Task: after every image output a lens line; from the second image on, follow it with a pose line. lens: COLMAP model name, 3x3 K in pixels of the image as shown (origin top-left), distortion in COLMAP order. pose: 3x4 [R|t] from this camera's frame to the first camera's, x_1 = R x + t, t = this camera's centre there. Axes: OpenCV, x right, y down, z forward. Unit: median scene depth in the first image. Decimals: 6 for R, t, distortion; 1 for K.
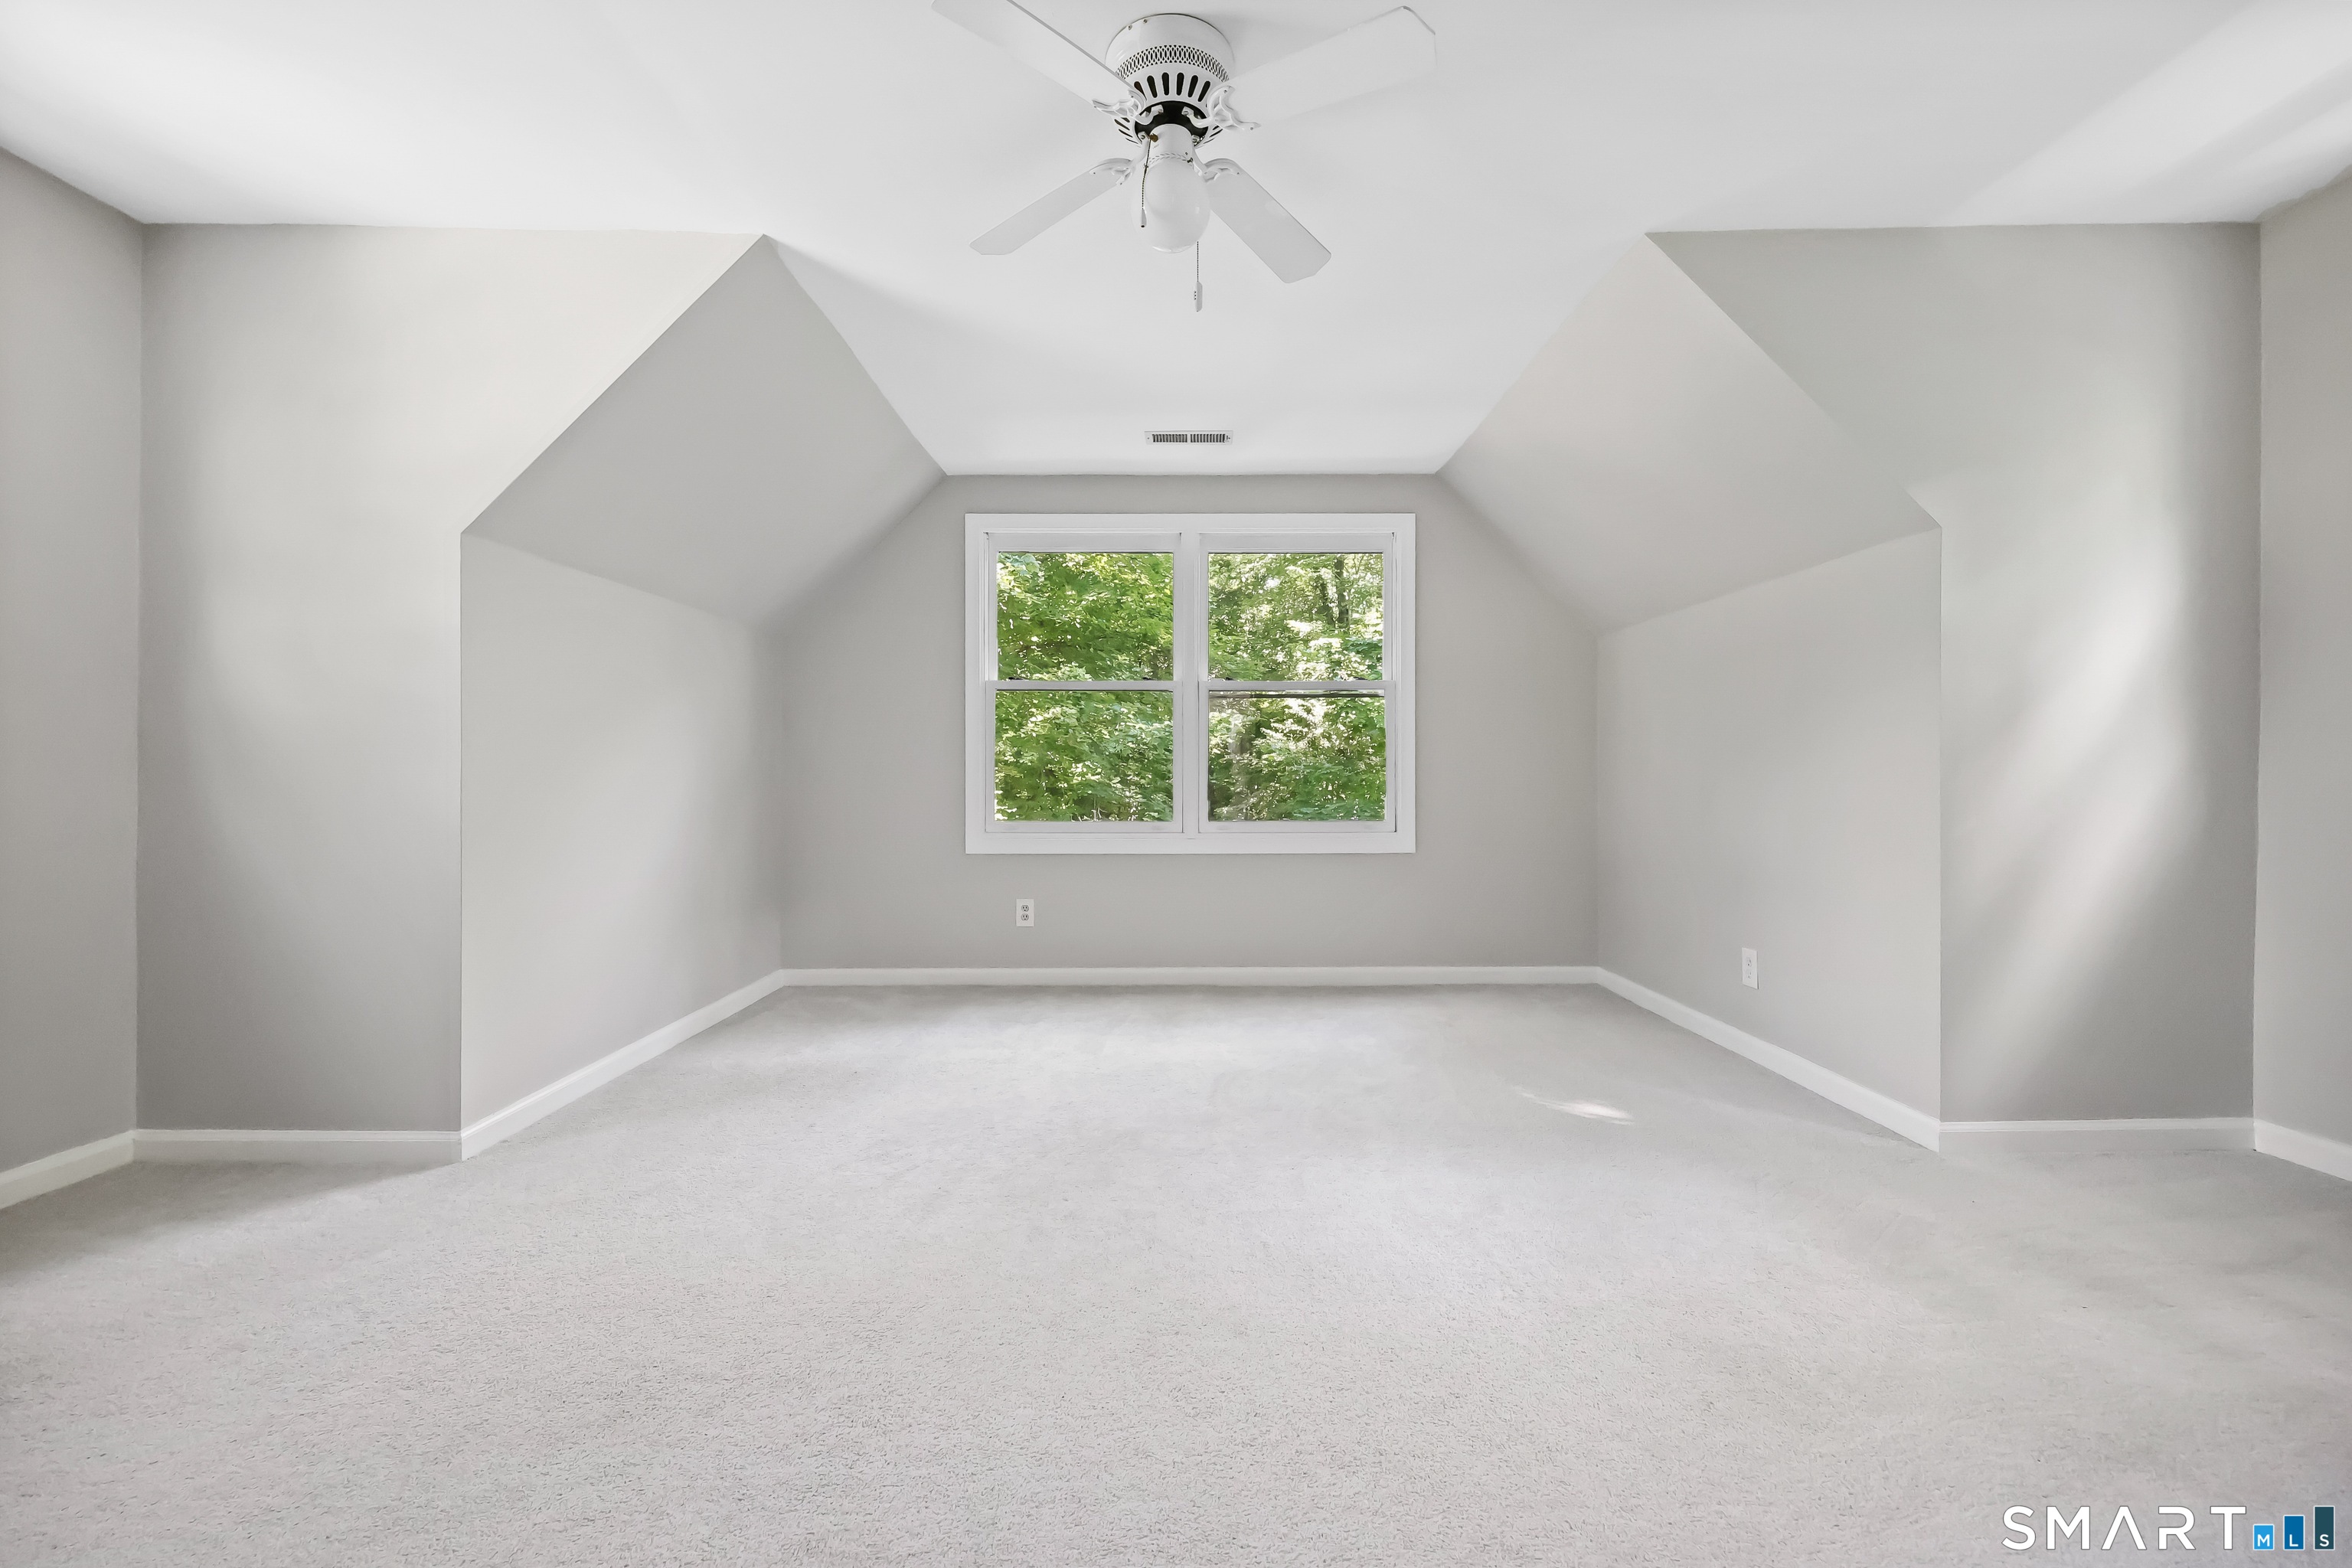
lens RADIAL K [[931.4, 0, 1179.1], [0, 931.4, 778.3], [0, 0, 1]] dist [-0.002569, 0.000176]
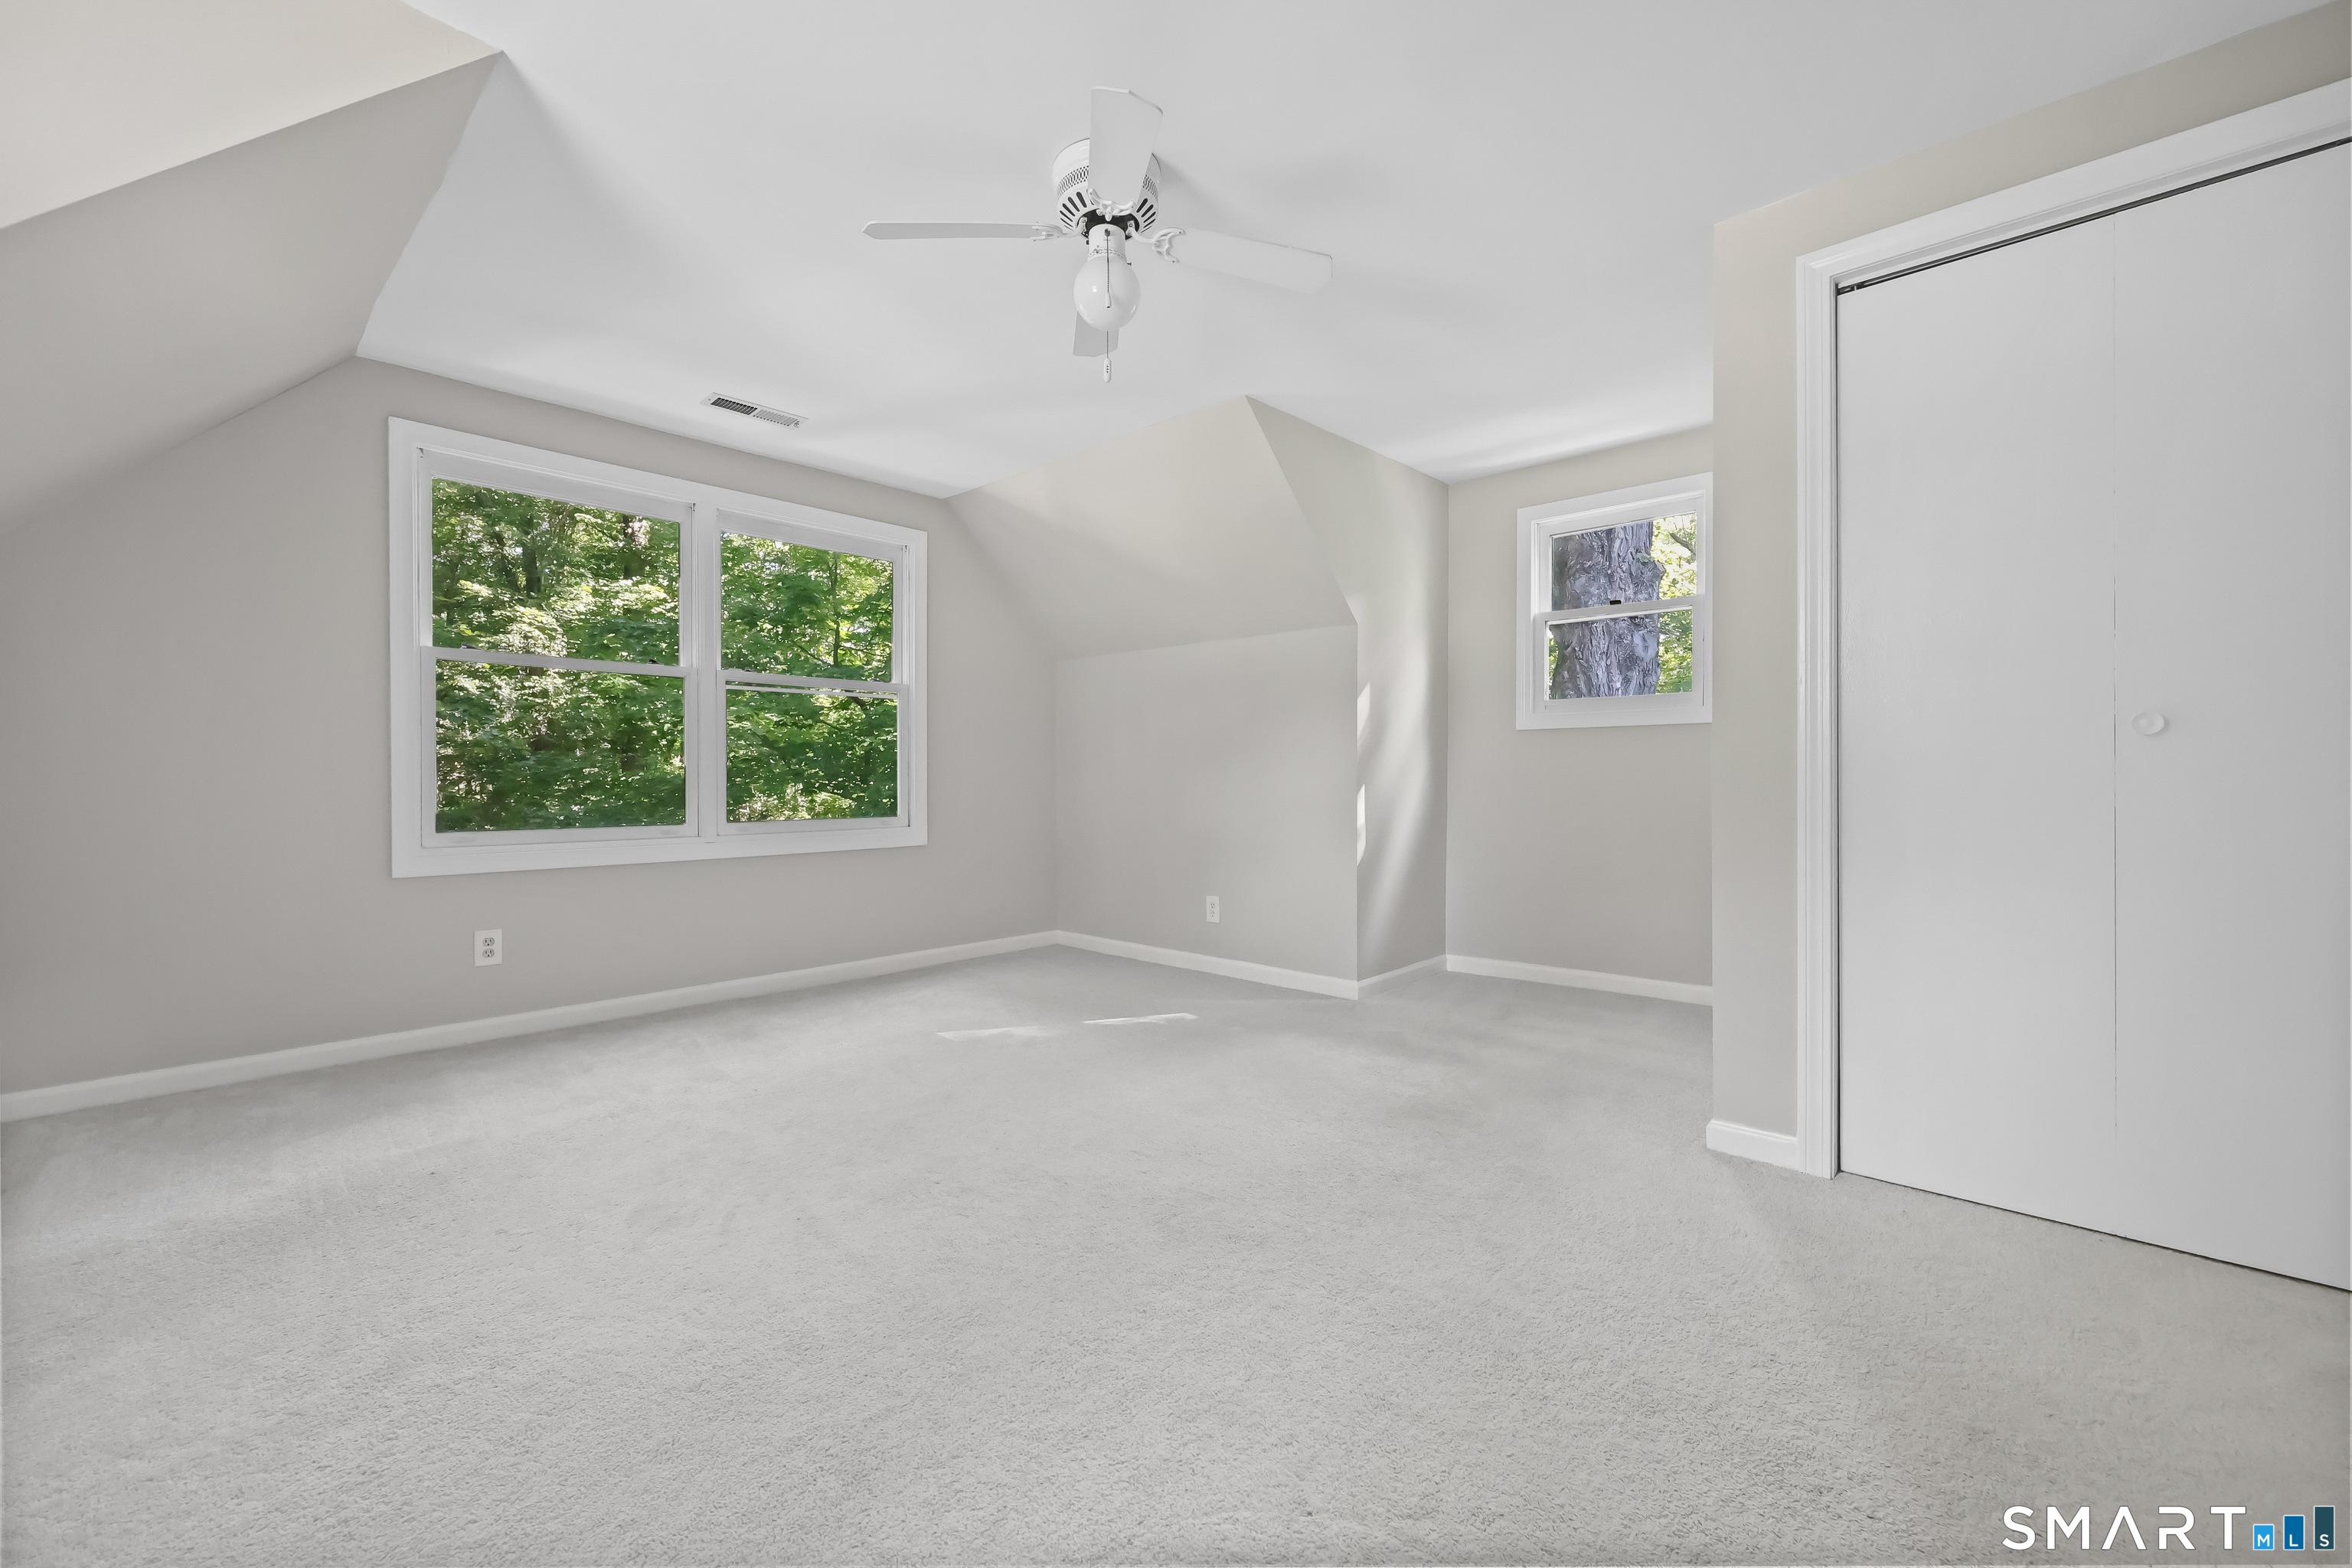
lens RADIAL K [[928.7, 0, 1160.1], [0, 928.7, 783.0], [0, 0, 1]] dist [0.001161, 0.000260]
pose [[0.698047, -0.005826, 0.716028, -0.333287], [0.000220, 0.999969, 0.007922, -0.000390], [-0.716052, -0.005373, 0.698026, 0.049262]]
